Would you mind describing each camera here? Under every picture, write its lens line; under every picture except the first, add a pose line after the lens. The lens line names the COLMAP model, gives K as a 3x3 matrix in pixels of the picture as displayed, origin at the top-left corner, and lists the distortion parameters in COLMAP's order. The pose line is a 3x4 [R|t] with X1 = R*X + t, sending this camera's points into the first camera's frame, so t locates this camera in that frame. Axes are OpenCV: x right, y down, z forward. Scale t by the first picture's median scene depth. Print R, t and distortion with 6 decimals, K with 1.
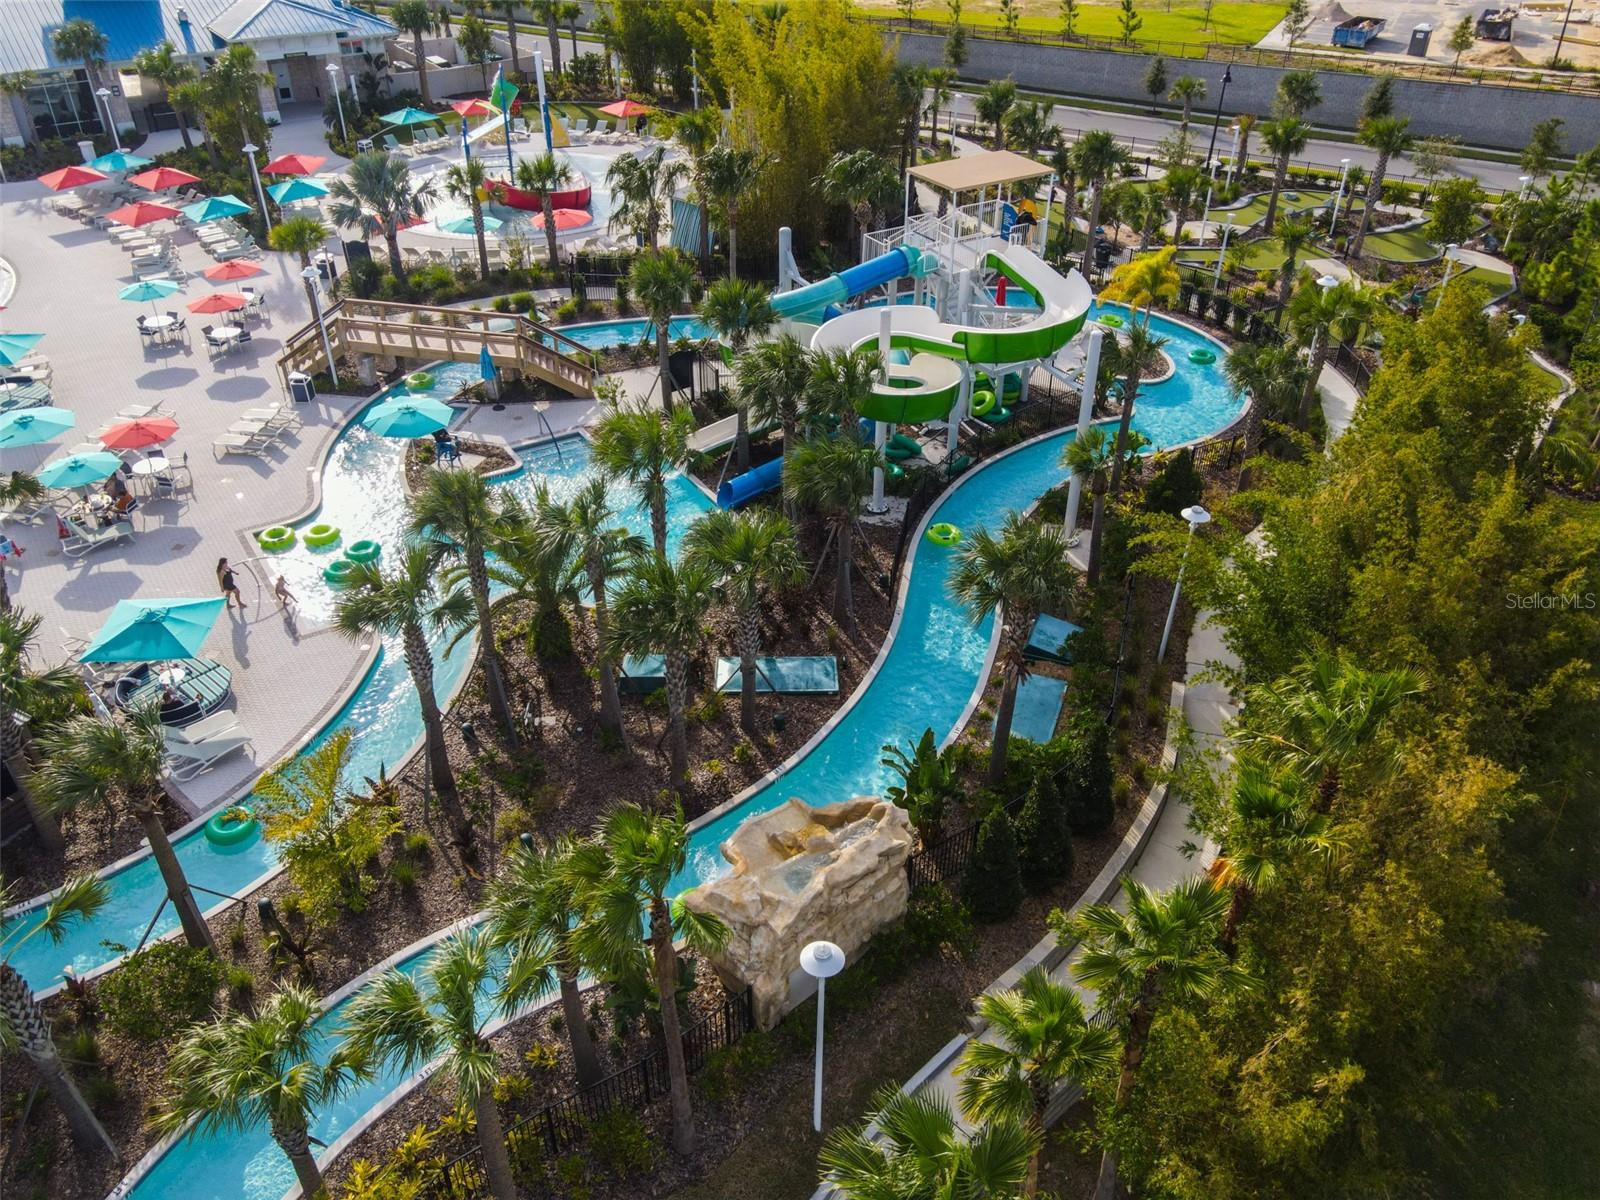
lens RADIAL K [[1239.2, 0, 800.0], [0, 1239.2, 600.0], [0, 0, 1]] dist [0.002600, 0.004596]
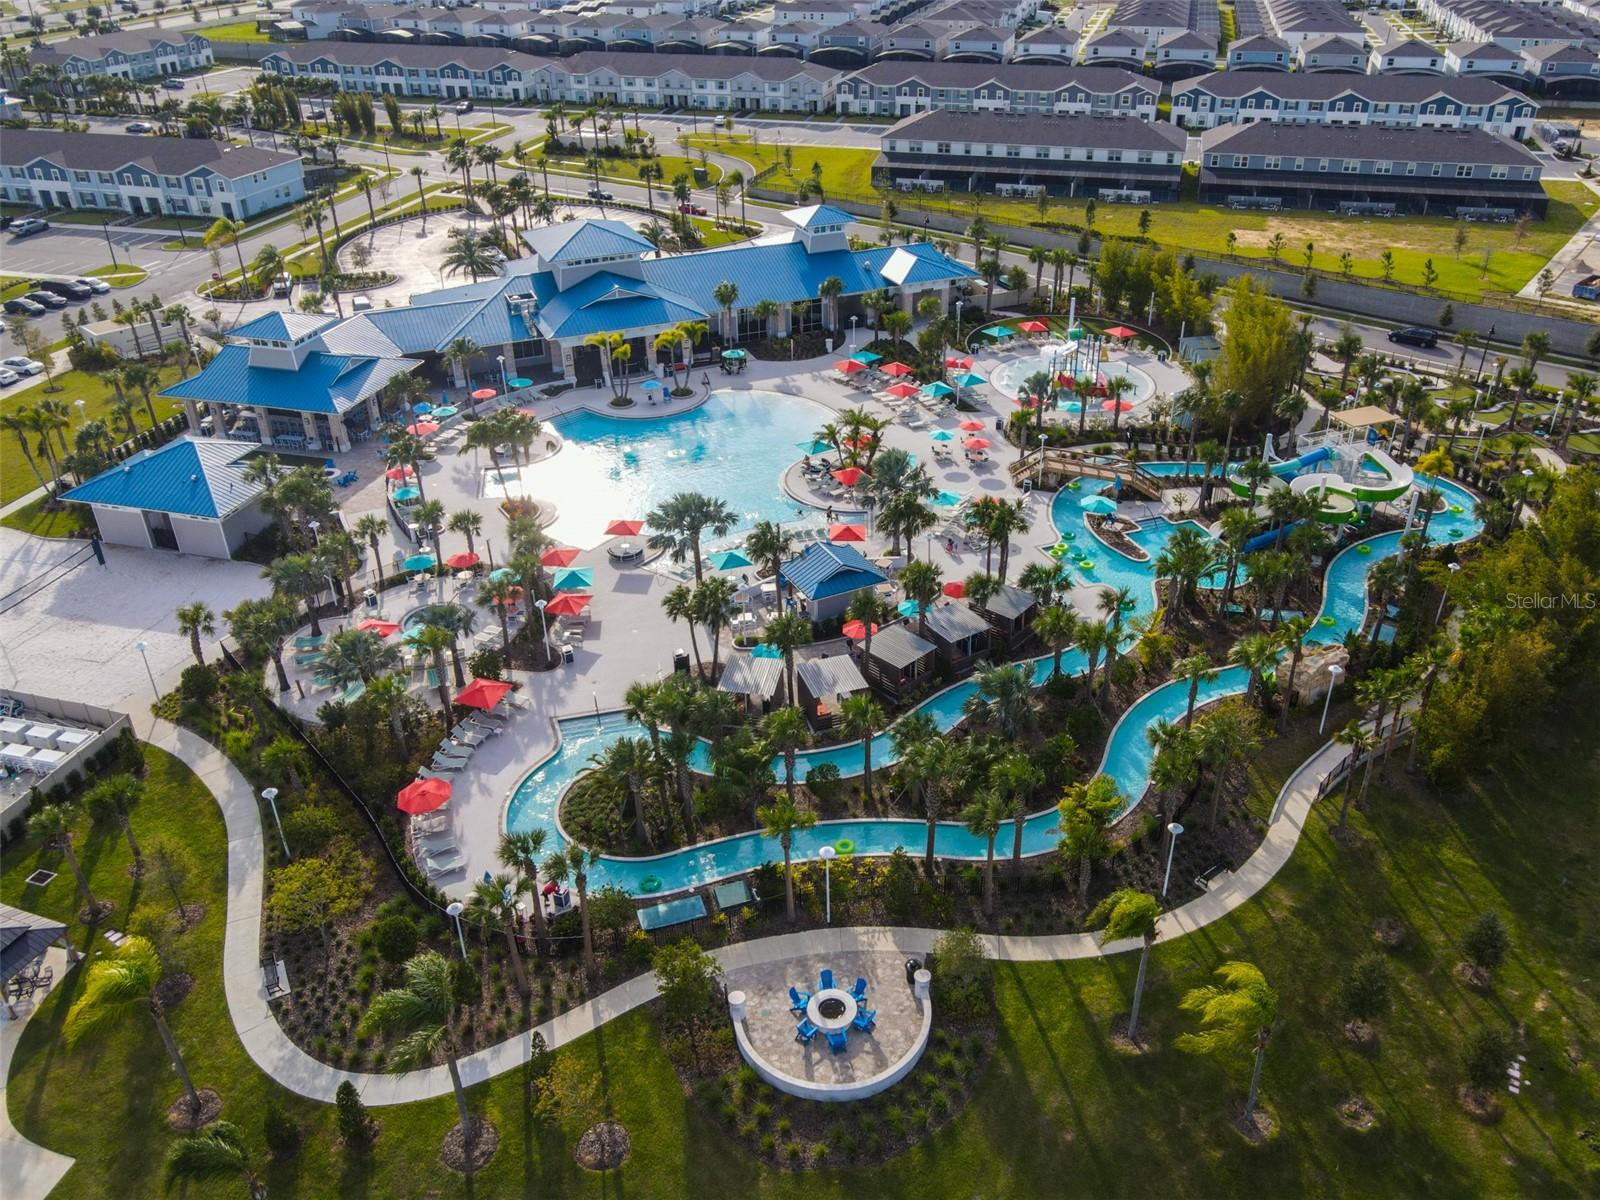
lens RADIAL K [[1252.7, 0, 853.4], [0, 1252.7, 592.5], [0, 0, 1]] dist [-0.006111, 0.036387]
pose [[0.986287, 0.083475, -0.142373, -0.325952], [-0.094039, 0.993164, -0.069150, 0.171019], [0.135628, 0.081591, 0.987395, -1.054318]]
